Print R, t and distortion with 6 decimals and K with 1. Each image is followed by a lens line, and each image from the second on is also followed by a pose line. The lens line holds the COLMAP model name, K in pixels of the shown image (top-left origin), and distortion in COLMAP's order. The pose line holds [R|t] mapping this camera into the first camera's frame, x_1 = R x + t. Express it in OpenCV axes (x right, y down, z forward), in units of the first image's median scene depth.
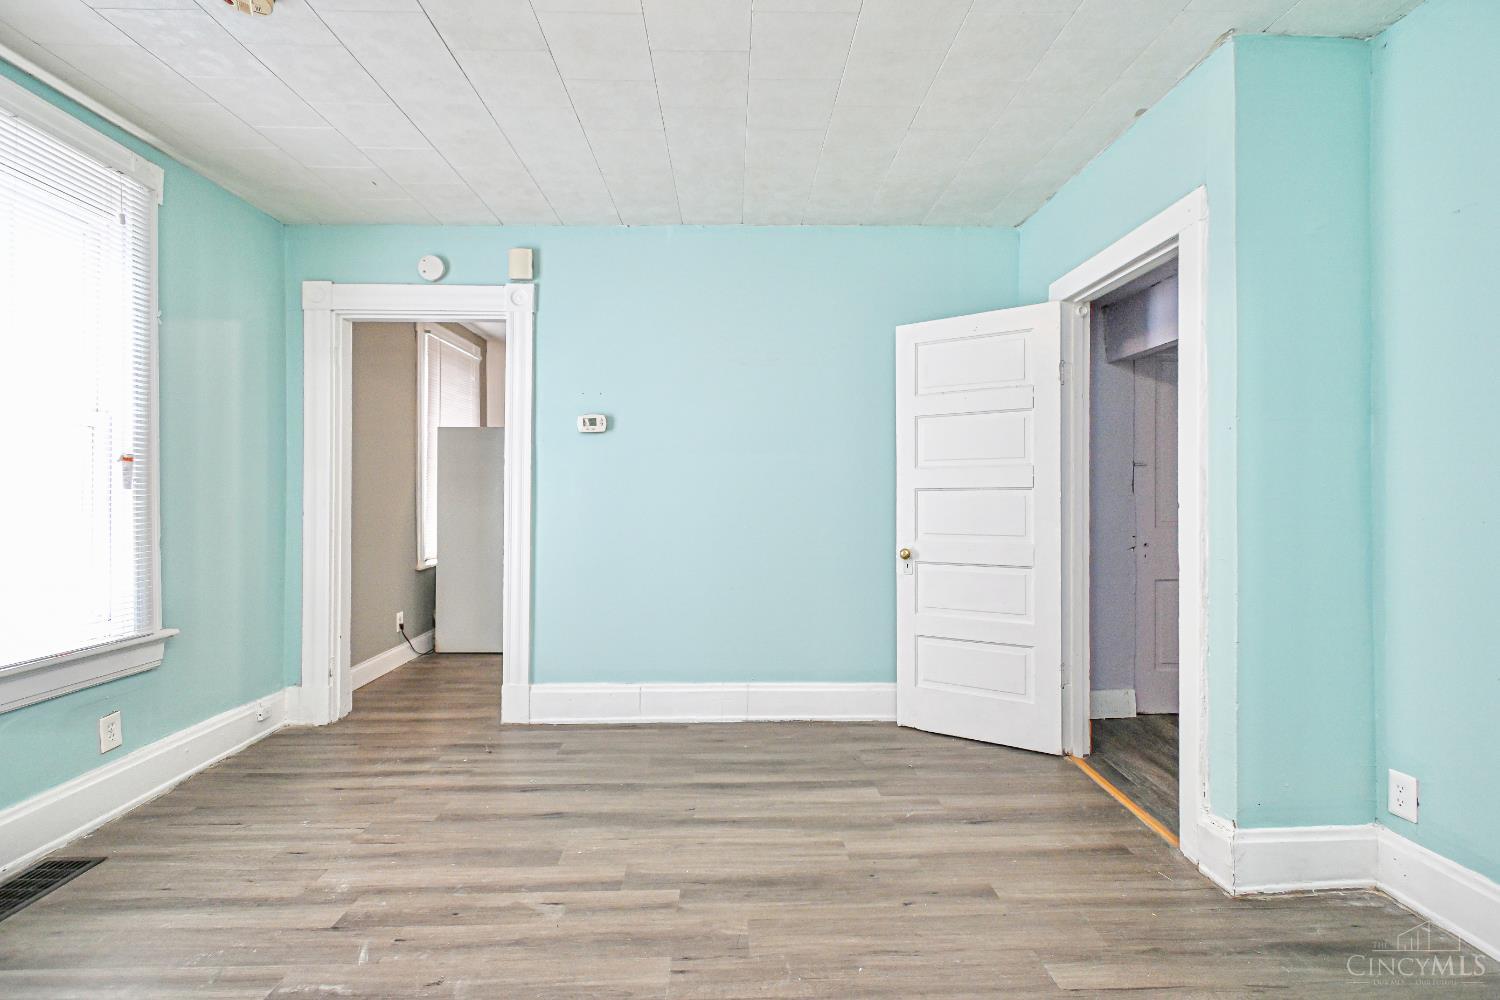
lens RADIAL K [[656.6, 0, 753.0], [0, 656.6, 496.4], [0, 0, 1]] dist [0.003542, -0.001758]
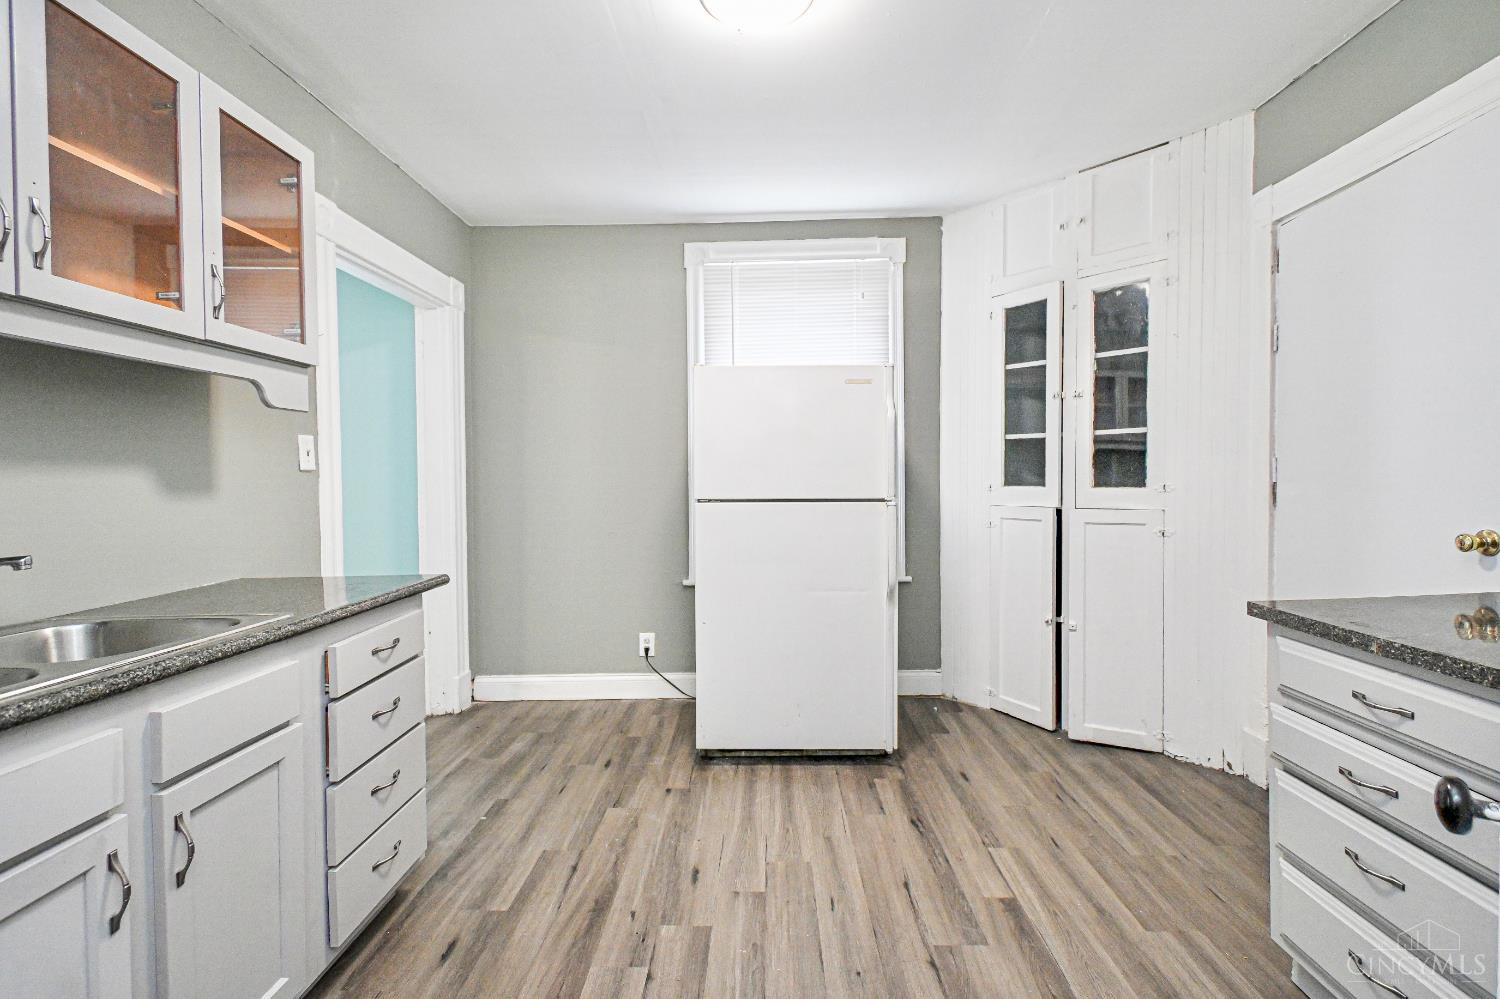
lens RADIAL K [[664.9, 0, 754.5], [0, 664.9, 495.6], [0, 0, 1]] dist [0.005336, -0.000284]
pose [[-0.056627, 0.019922, -0.998197, 0.414801], [0.013102, 0.999730, 0.019210, -0.006251], [0.998309, -0.011991, -0.056872, 1.886131]]
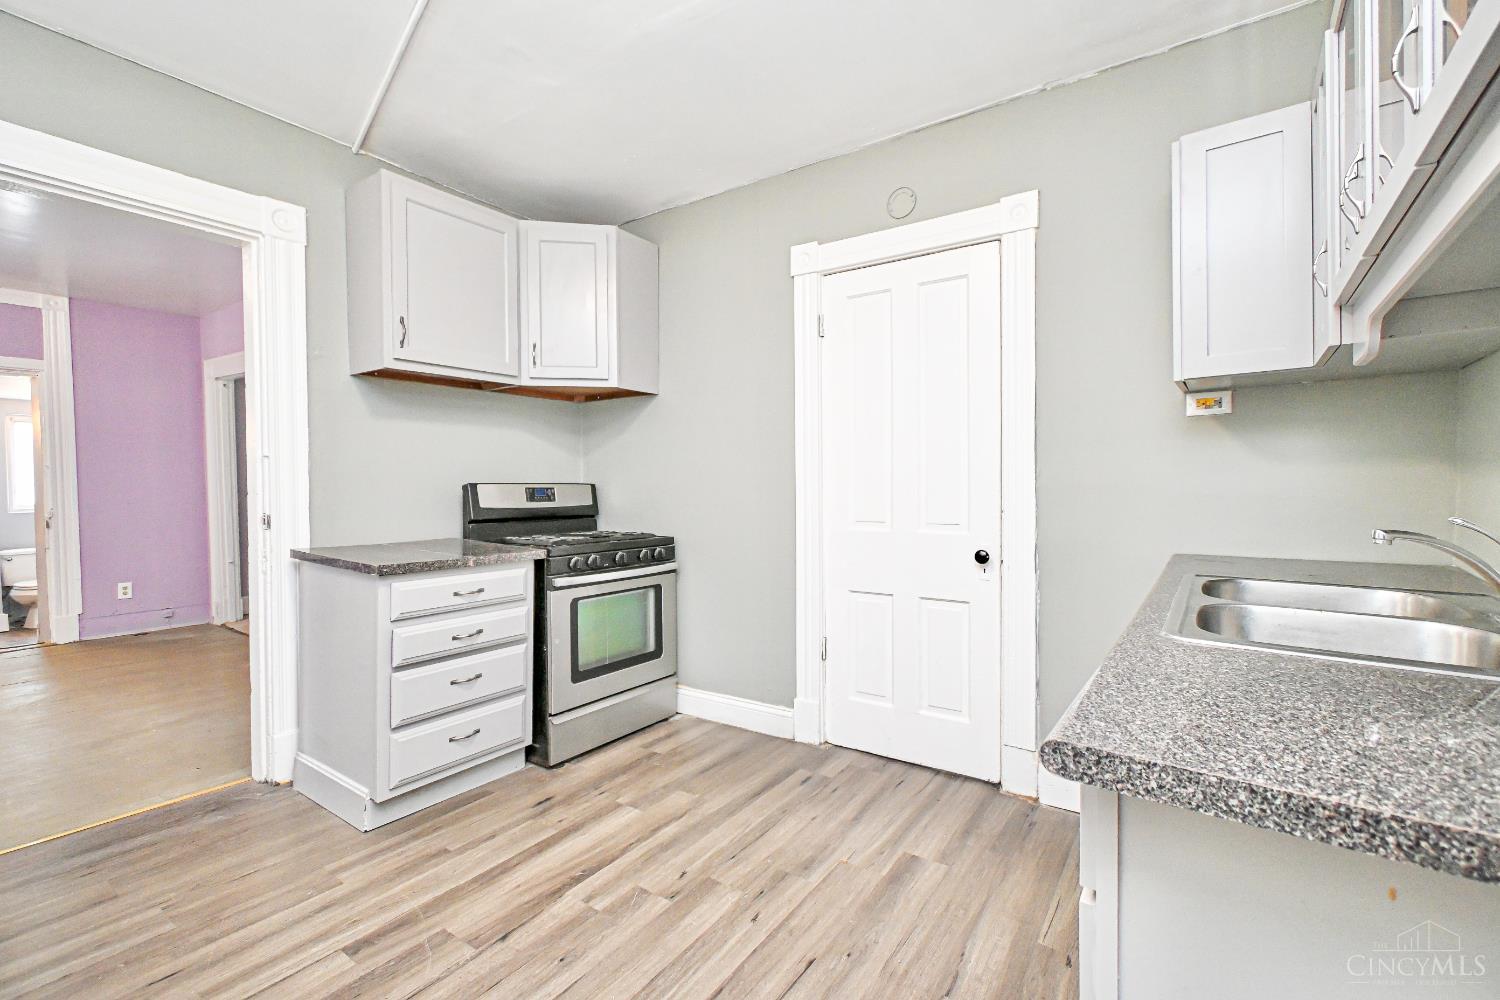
lens RADIAL K [[656.6, 0, 753.0], [0, 656.6, 496.4], [0, 0, 1]] dist [0.003542, -0.001758]
pose [[0.601630, -0.023014, 0.798443, -0.520597], [0.005926, 0.999686, 0.024349, 0.002883], [-0.798753, -0.009917, 0.601578, 1.457927]]
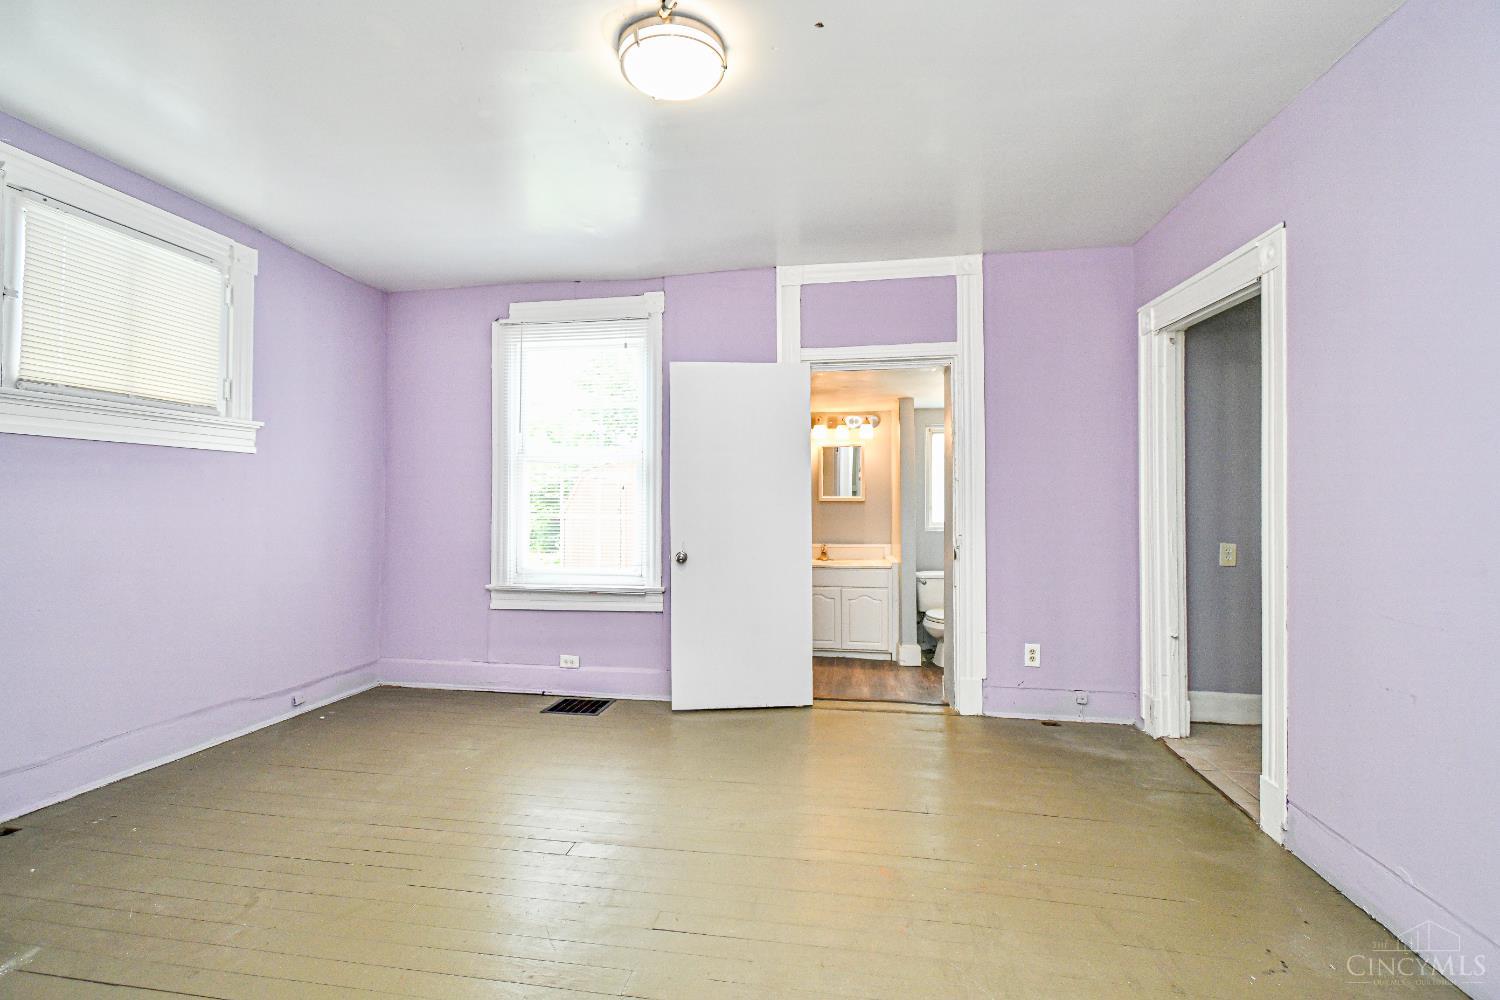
lens RADIAL K [[656.6, 0, 753.0], [0, 656.6, 496.4], [0, 0, 1]] dist [0.003542, -0.001758]
pose [[0.981930, -0.000539, -0.189241, -0.405292], [0.001028, 0.999996, 0.002490, -0.014159], [0.189239, -0.002639, 0.981927, 2.627832]]
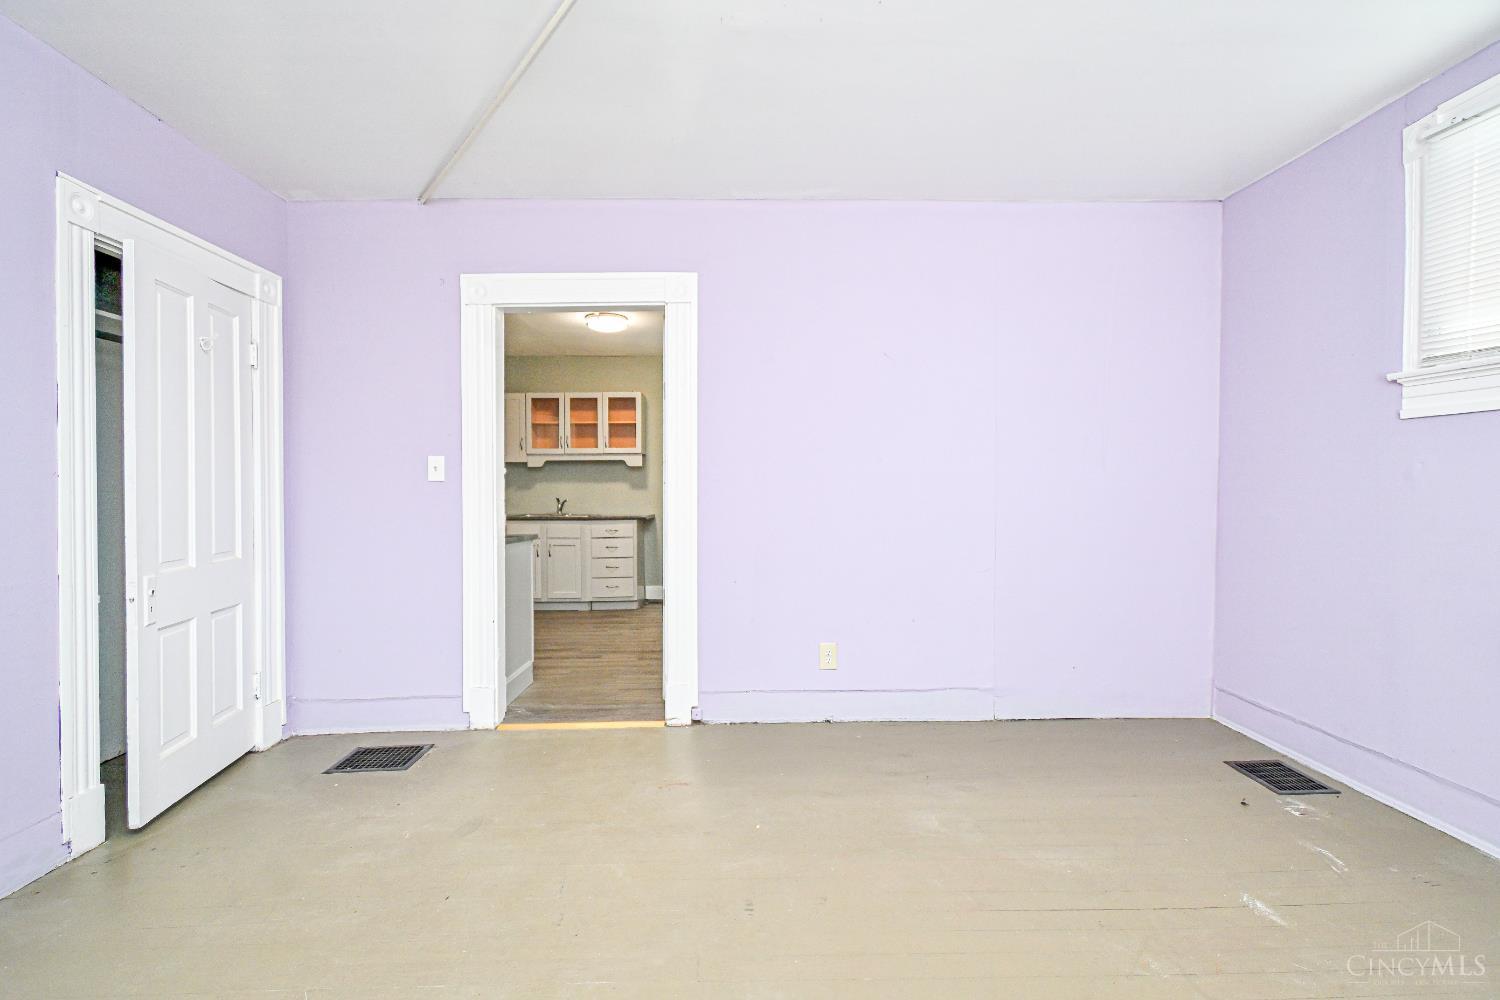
lens RADIAL K [[656.6, 0, 753.0], [0, 656.6, 496.4], [0, 0, 1]] dist [0.003542, -0.001758]
pose [[-0.999957, -0.004929, 0.007891, -0.676194], [-0.004846, 0.999933, 0.010513, -0.003679], [-0.007942, 0.010475, -0.999914, 3.771874]]
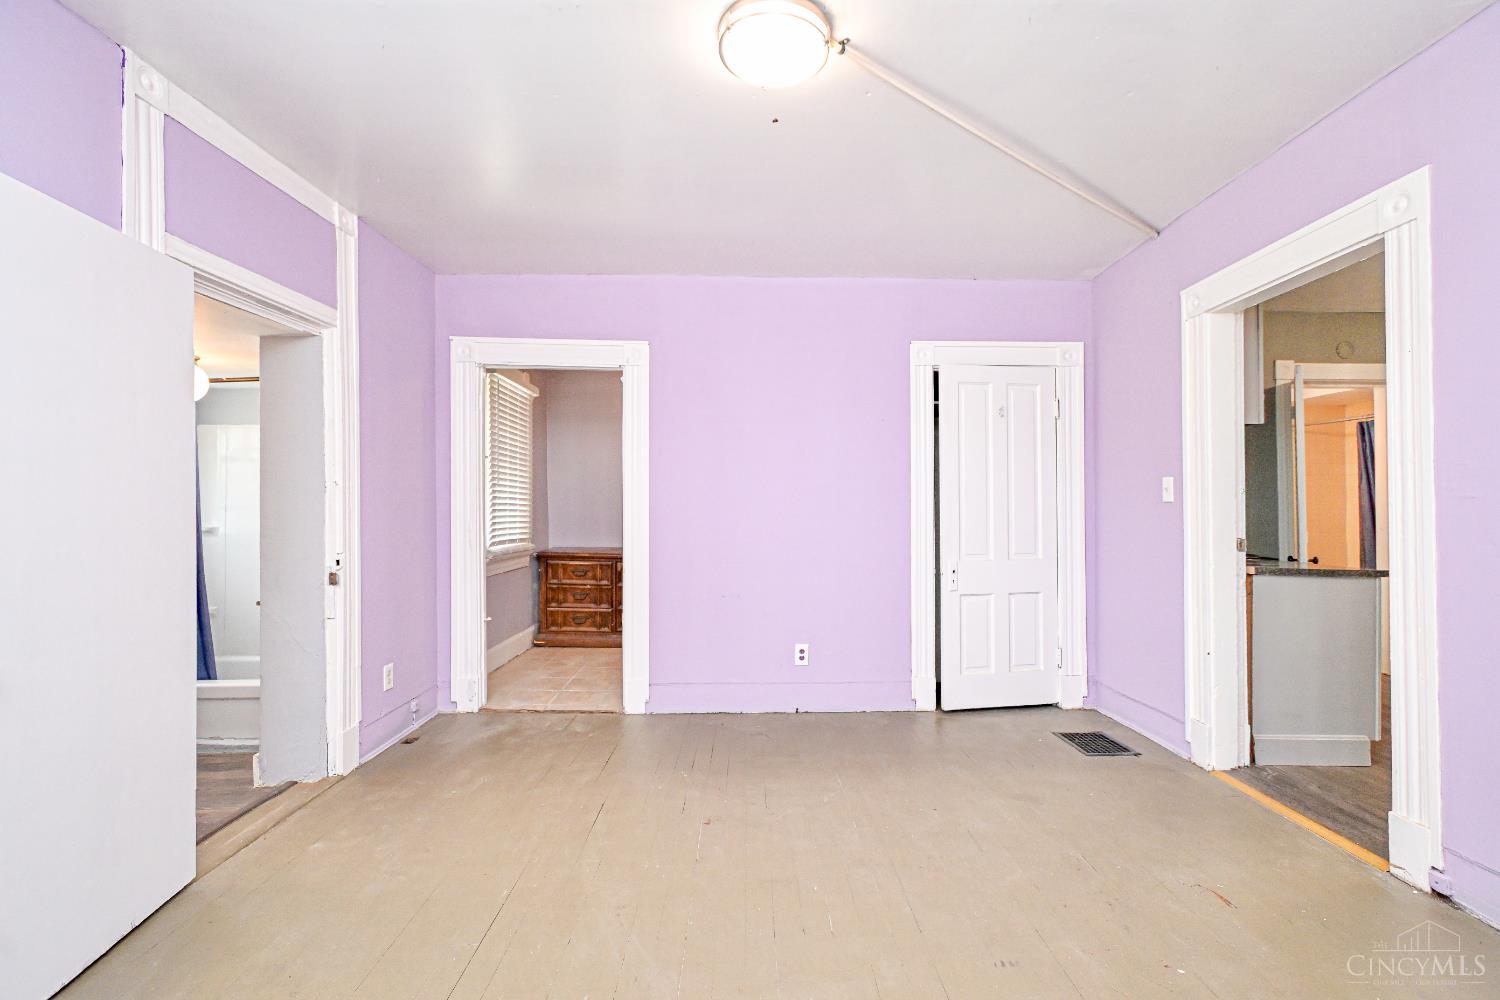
lens RADIAL K [[656.6, 0, 753.0], [0, 656.6, 496.4], [0, 0, 1]] dist [0.003542, -0.001758]
pose [[0.019316, 0.008064, 0.999781, -1.307156], [-0.000704, 0.999967, -0.008052, -0.015602], [-0.999813, -0.000549, 0.019321, 3.331533]]
